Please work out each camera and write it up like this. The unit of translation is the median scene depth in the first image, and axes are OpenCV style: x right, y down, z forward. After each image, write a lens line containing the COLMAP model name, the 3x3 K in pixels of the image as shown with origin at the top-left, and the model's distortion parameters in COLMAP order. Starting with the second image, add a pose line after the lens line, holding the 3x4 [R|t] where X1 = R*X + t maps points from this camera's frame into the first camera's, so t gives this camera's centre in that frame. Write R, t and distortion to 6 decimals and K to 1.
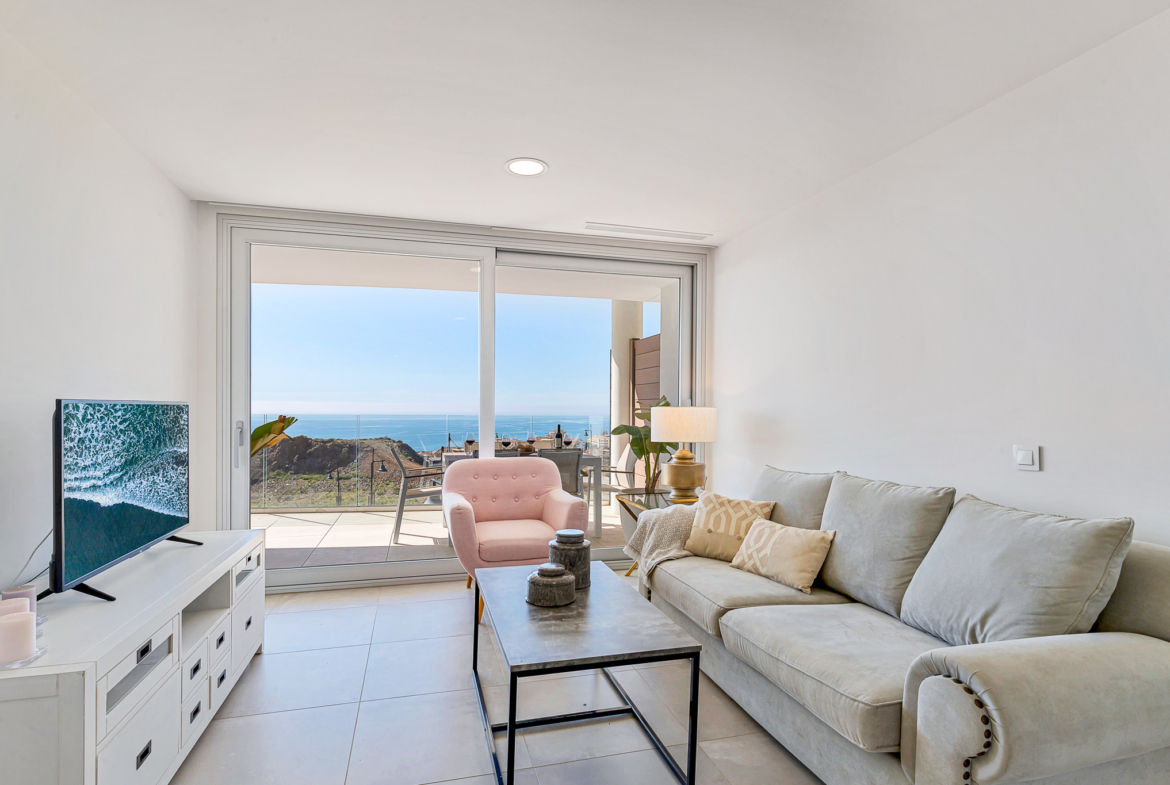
lens RADIAL K [[576.9, 0, 559.5], [0, 576.9, 406.9], [0, 0, 1]] dist [0.026996, 0.000151]
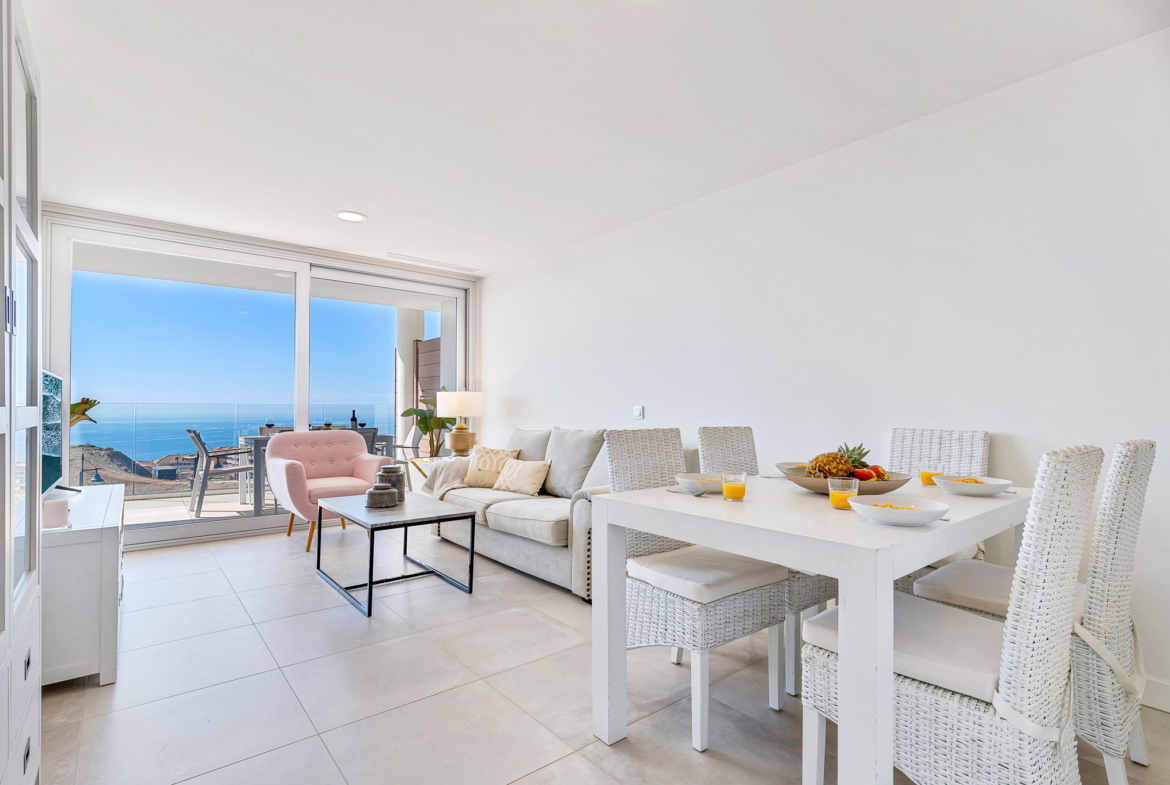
lens RADIAL K [[556.6, 0, 578.1], [0, 556.6, 404.6], [0, 0, 1]] dist [0.000031, 0.000038]
pose [[0.907198, -0.002451, 0.420697, -0.101191], [0.003866, 0.999989, -0.002510, 0.039026], [-0.420686, 0.003903, 0.907198, -0.366404]]
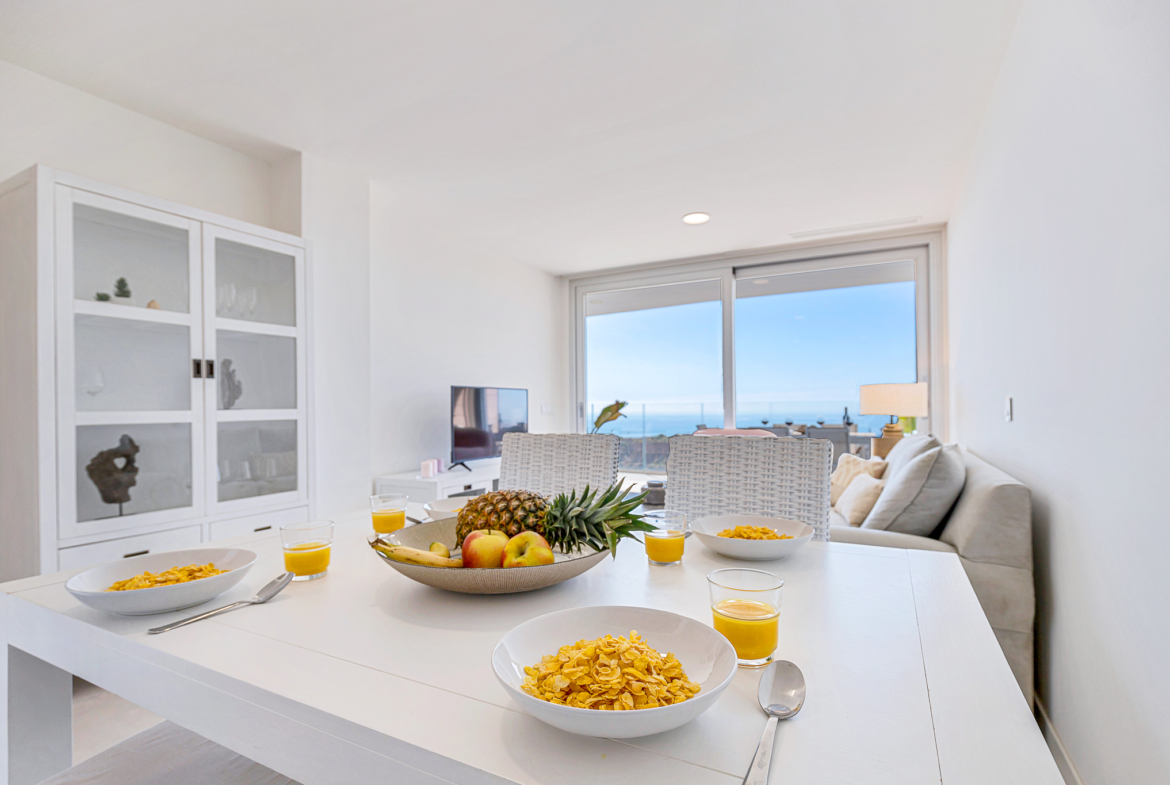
lens RADIAL K [[556.6, 0, 578.1], [0, 556.6, 404.6], [0, 0, 1]] dist [0.000031, 0.000038]
pose [[0.730475, -0.017413, -0.682717, 0.527727], [0.015175, 0.999842, -0.009265, 0.043612], [0.682771, -0.003592, 0.730624, -0.164565]]
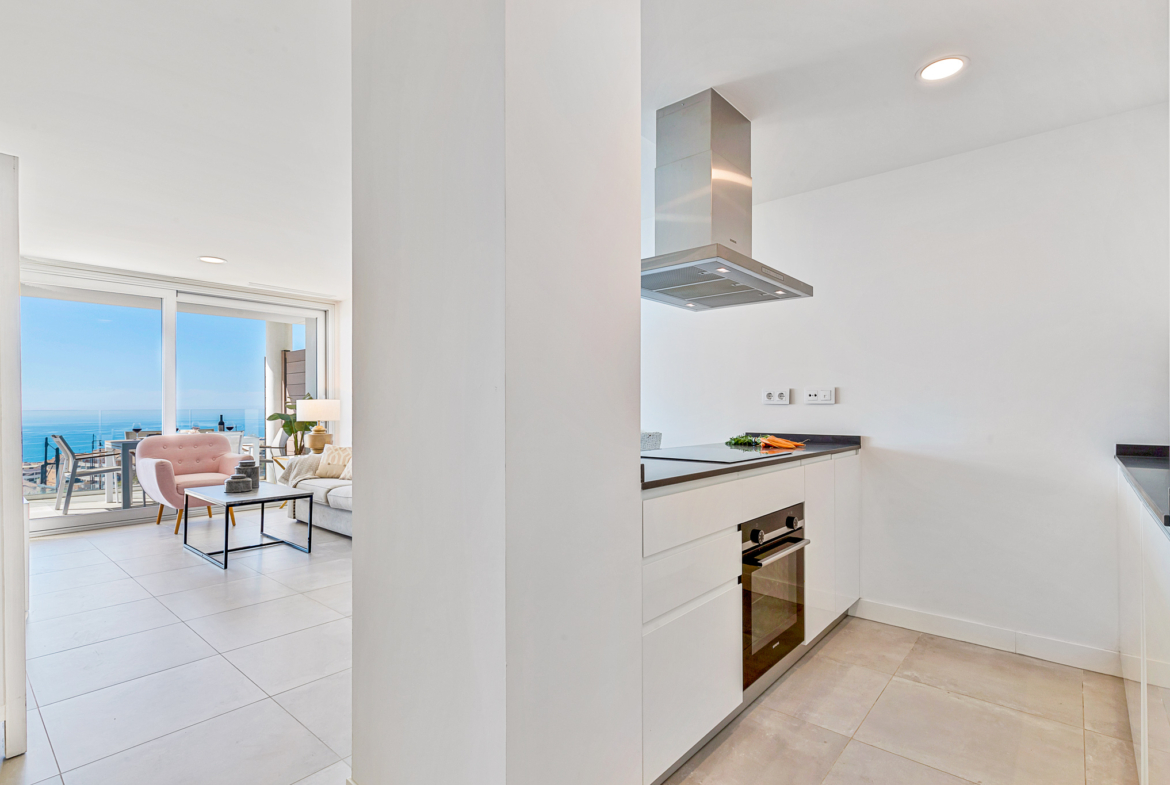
lens RADIAL K [[565.3, 0, 584.4], [0, 565.3, 403.3], [0, 0, 1]] dist [0.000394, -0.000820]
pose [[0.820611, -0.009308, 0.571412, -0.091753], [0.010295, 0.999946, 0.001503, 0.018144], [-0.571395, 0.004650, 0.820662, -0.827898]]
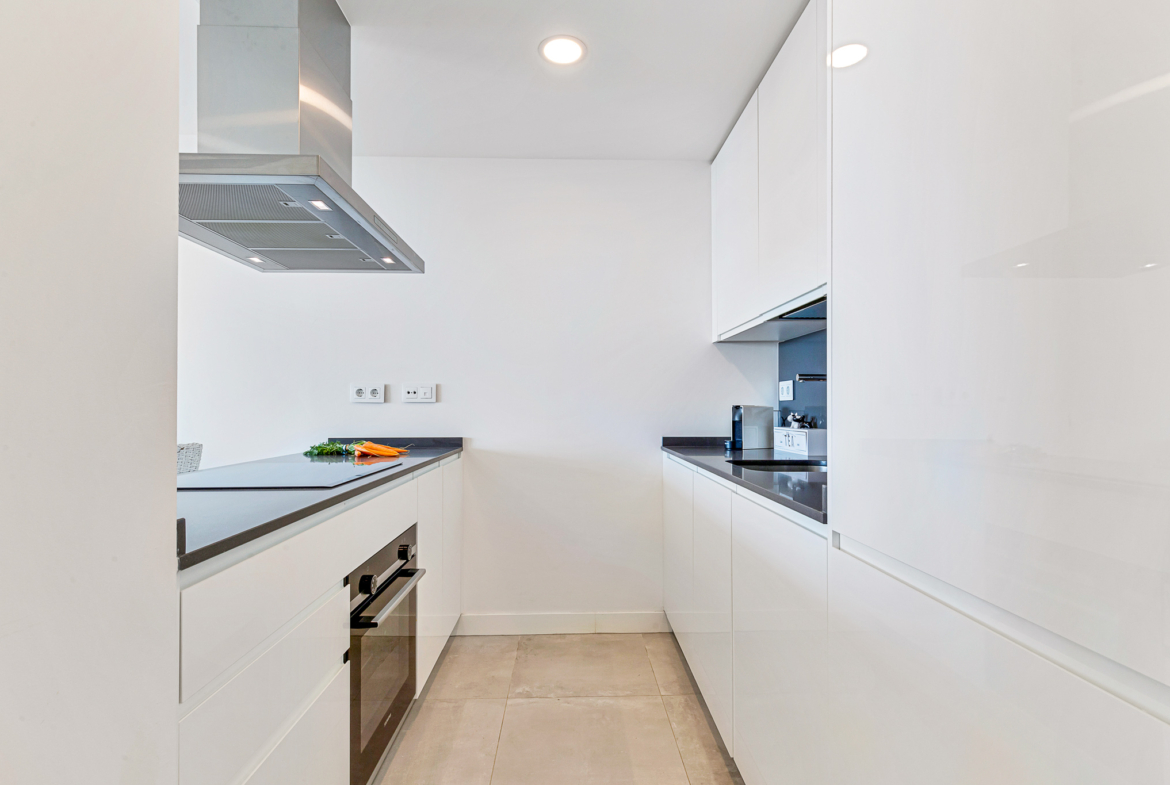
lens RADIAL K [[565.3, 0, 584.4], [0, 565.3, 403.3], [0, 0, 1]] dist [0.000394, -0.000820]
pose [[0.217773, -0.008182, 0.975965, 0.008424], [0.002983, 0.999966, 0.007718, 0.020118], [-0.975995, 0.001231, 0.217789, -0.703227]]
